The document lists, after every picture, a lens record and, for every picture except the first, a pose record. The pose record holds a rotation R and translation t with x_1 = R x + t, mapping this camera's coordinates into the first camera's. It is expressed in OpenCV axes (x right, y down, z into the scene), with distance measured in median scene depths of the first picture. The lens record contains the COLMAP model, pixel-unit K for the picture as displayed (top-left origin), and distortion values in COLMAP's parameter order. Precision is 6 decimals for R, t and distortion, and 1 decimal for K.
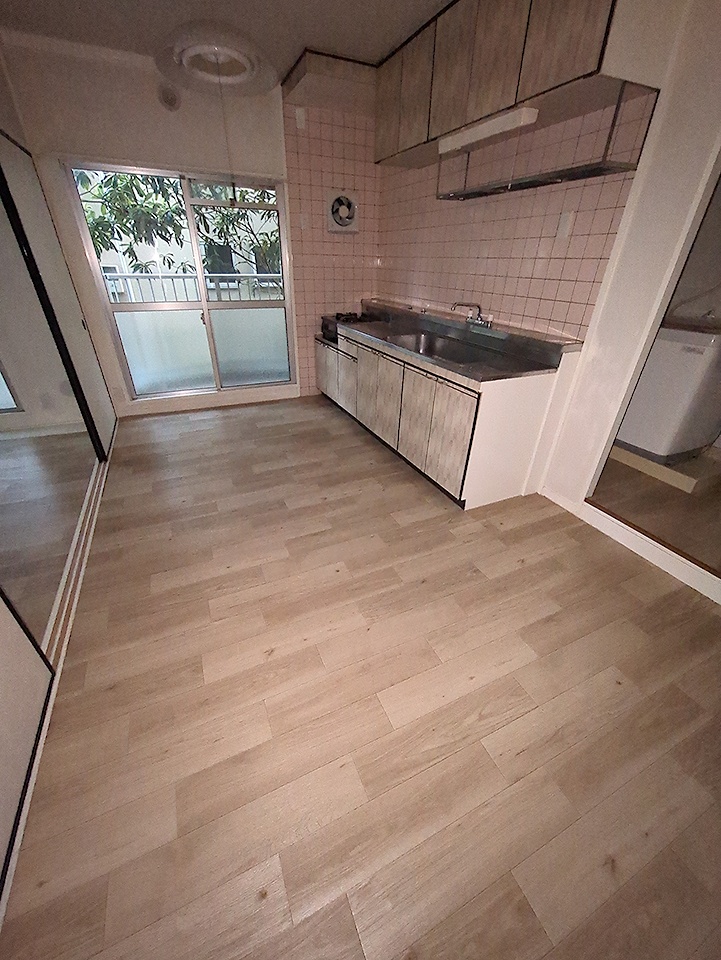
lens RADIAL K [[377.2, 0, 355.4], [0, 377.2, 483.1], [0, 0, 1]] dist [-0.001724, 0.001910]
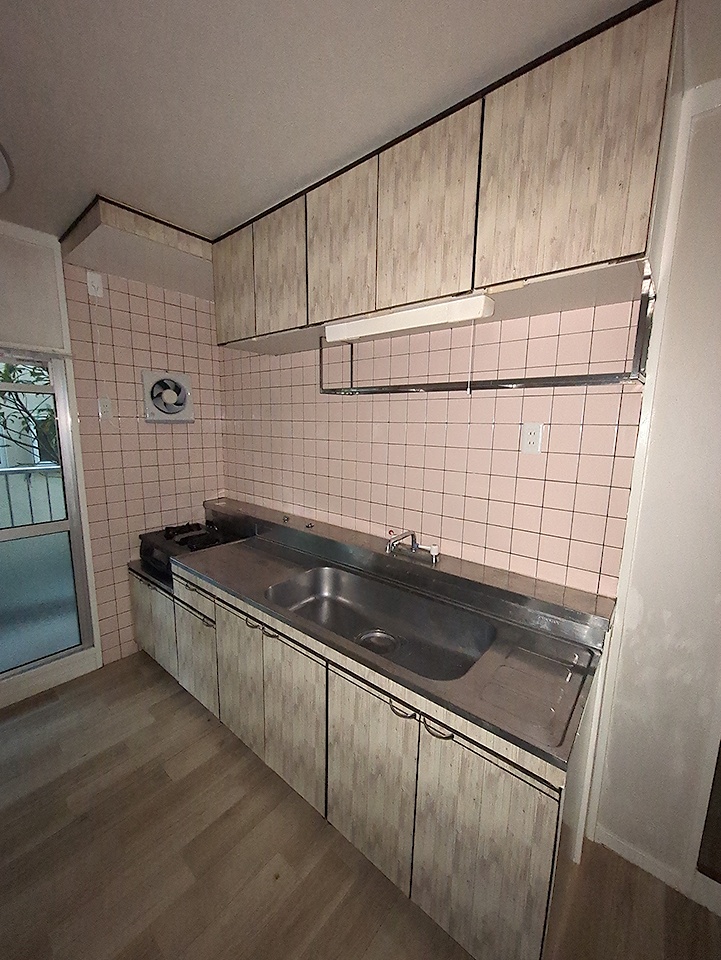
lens RADIAL K [[377.2, 0, 353.9], [0, 377.2, 482.0], [0, 0, 1]] dist [-0.001724, 0.001910]
pose [[0.904327, -0.068675, 0.421280, -0.028745], [0.216993, 0.923887, -0.315194, -0.281771], [-0.367569, 0.376453, 0.850398, 0.339555]]
